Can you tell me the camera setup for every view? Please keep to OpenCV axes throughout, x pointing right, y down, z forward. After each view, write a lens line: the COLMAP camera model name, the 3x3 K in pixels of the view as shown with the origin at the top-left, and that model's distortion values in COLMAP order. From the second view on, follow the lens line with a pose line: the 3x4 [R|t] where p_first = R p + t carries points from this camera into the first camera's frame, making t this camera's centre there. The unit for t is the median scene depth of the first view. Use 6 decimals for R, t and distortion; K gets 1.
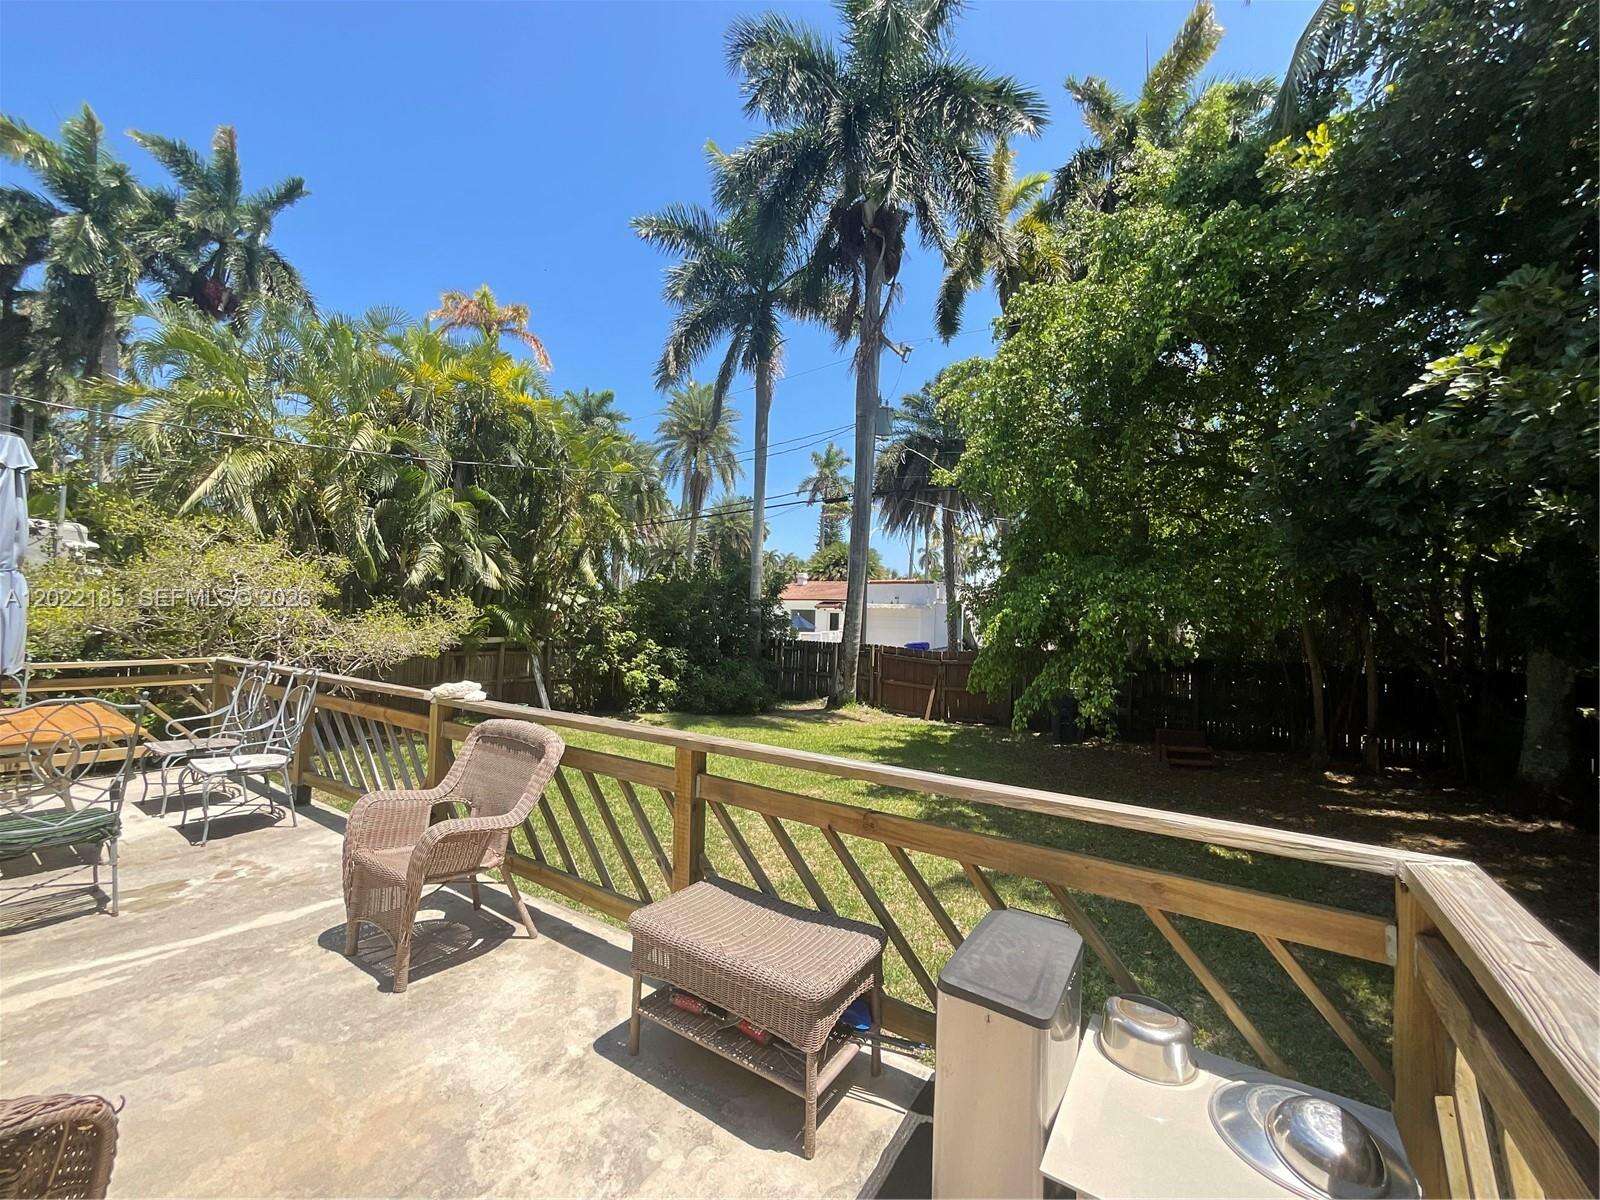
lens RADIAL K [[650.6, 0, 793.7], [0, 650.6, 614.0], [0, 0, 1]] dist [-0.000607, 0.000254]
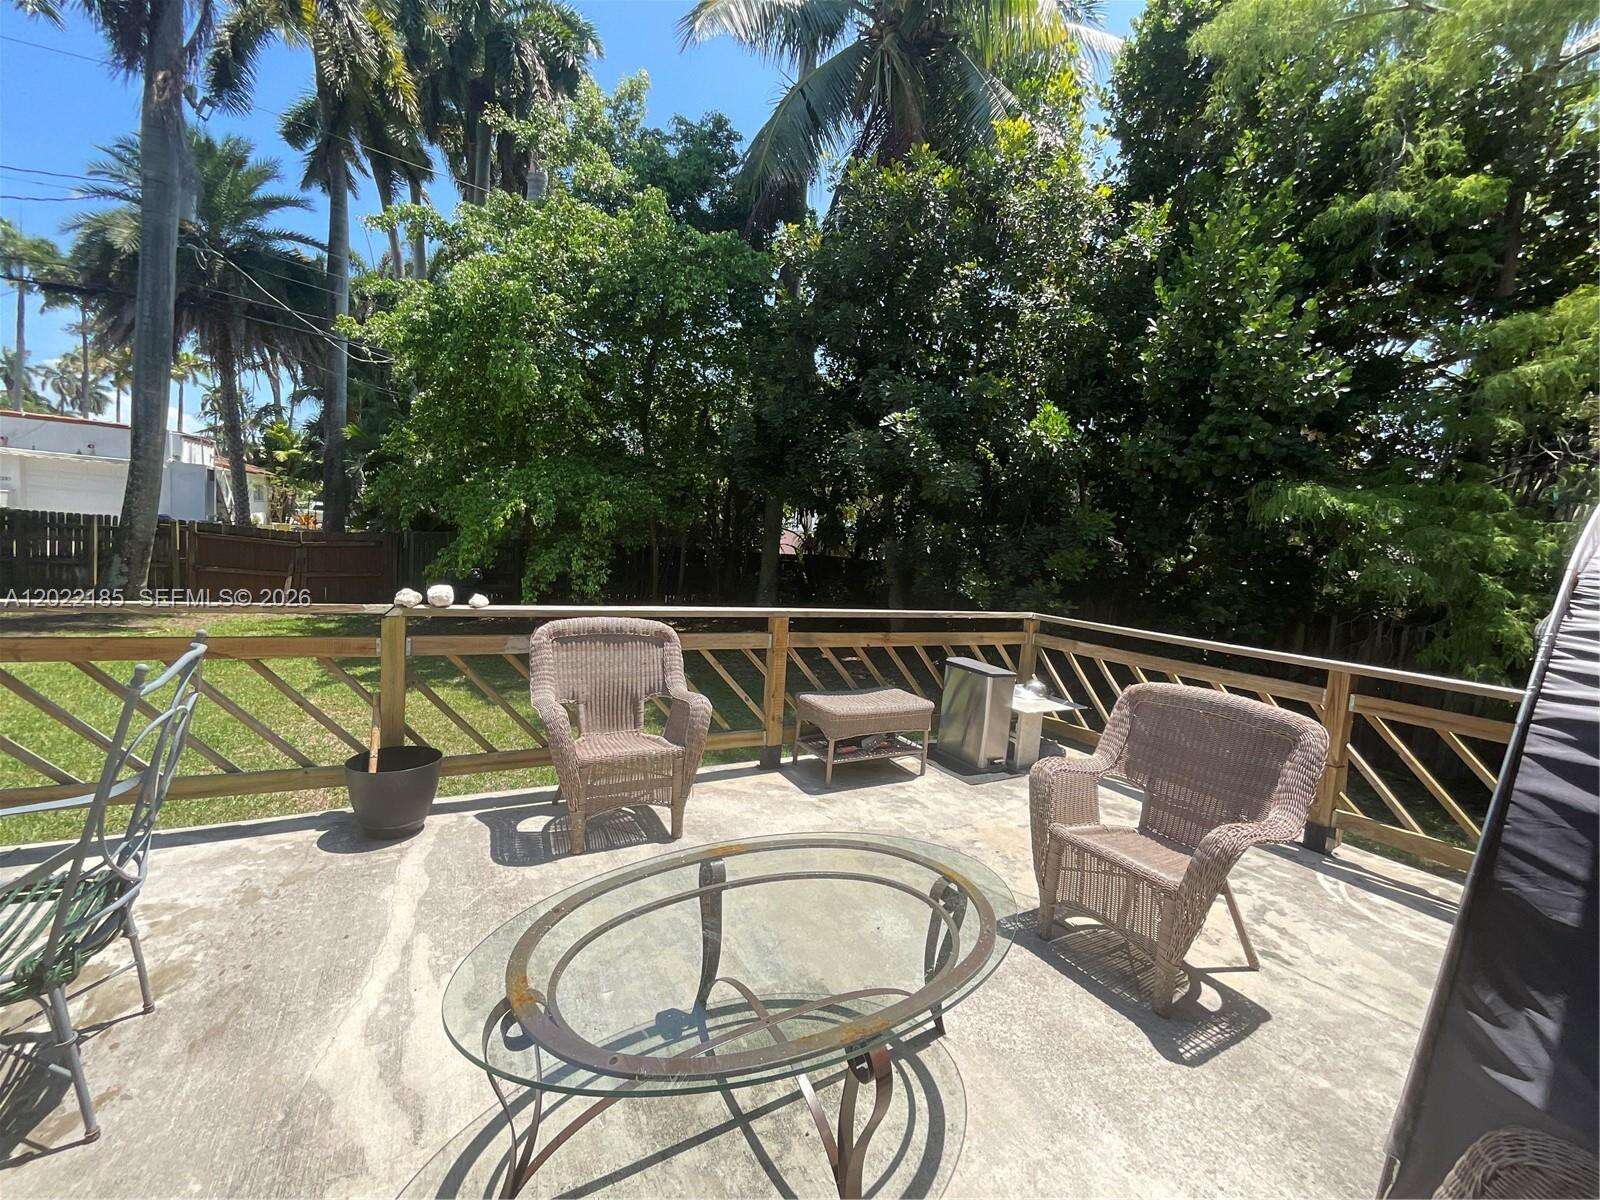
lens RADIAL K [[650.6, 0, 800.1], [0, 650.6, 610.4], [0, 0, 1]] dist [-0.000607, 0.000254]
pose [[0.444362, -0.088675, 0.891448, -1.233976], [-0.074036, 0.988050, 0.135189, -0.015924], [-0.892783, -0.126072, 0.432486, 0.259470]]
